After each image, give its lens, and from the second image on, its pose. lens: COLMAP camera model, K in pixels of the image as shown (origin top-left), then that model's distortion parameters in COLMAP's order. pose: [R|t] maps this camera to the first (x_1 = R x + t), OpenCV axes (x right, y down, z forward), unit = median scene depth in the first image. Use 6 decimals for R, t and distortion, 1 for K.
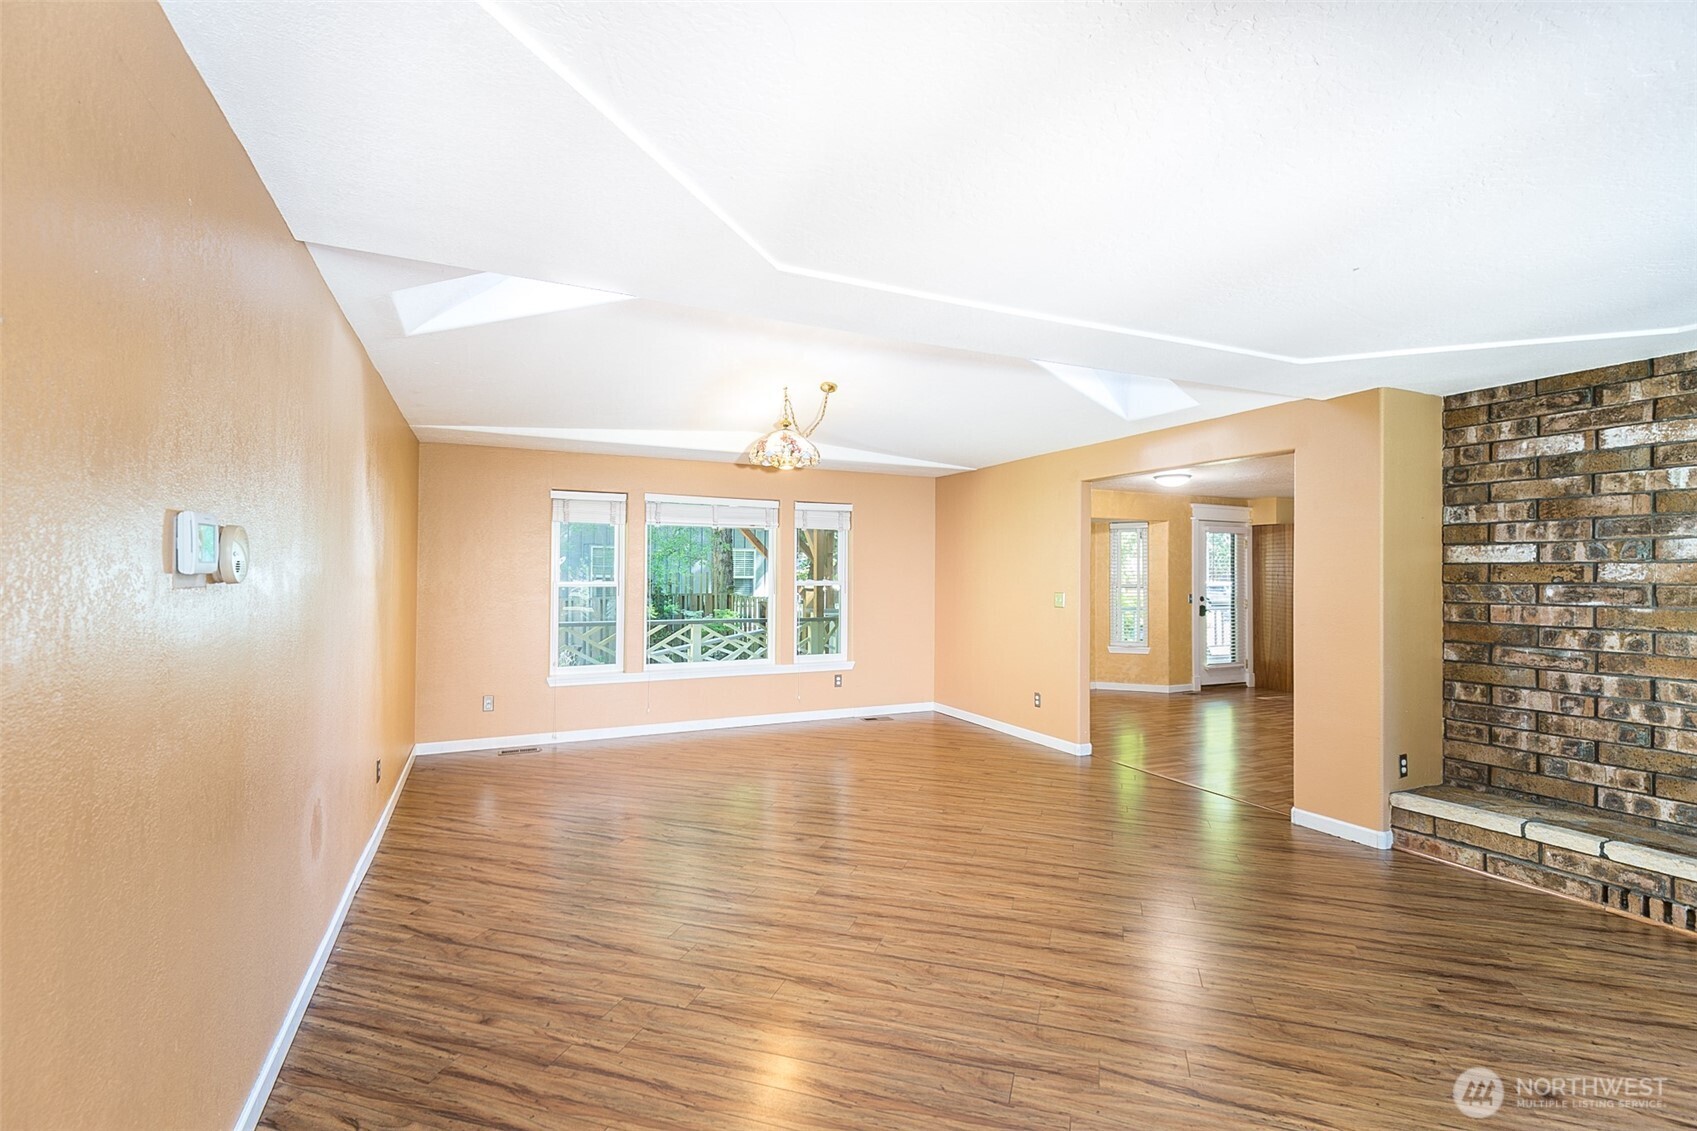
lens RADIAL K [[778.0, 0, 823.4], [0, 778.0, 570.6], [0, 0, 1]] dist [0.015378, -0.009444]
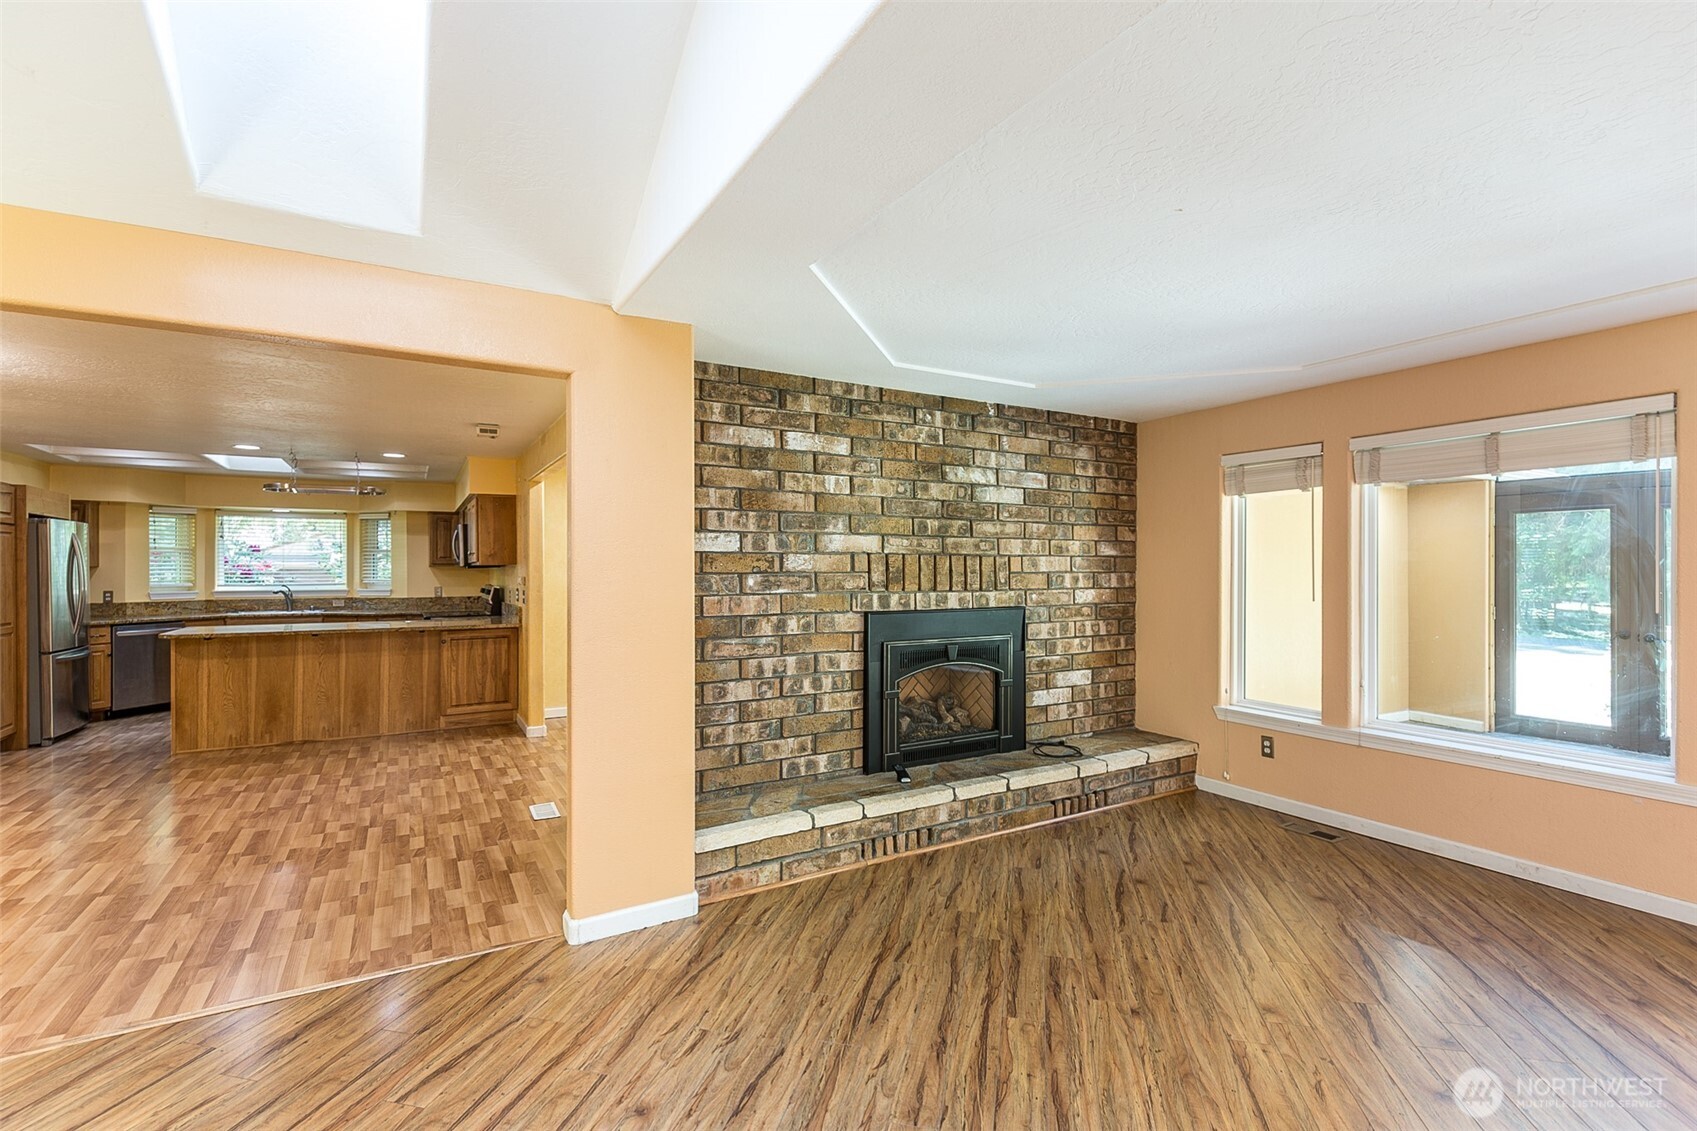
lens RADIAL K [[778.0, 0, 852.2], [0, 778.0, 566.7], [0, 0, 1]] dist [0.015378, -0.009444]
pose [[-0.115737, -0.002314, 0.993277, -0.088031], [-0.004158, 0.999990, 0.001845, 0.005945], [-0.993271, -0.003916, -0.115745, 0.996994]]
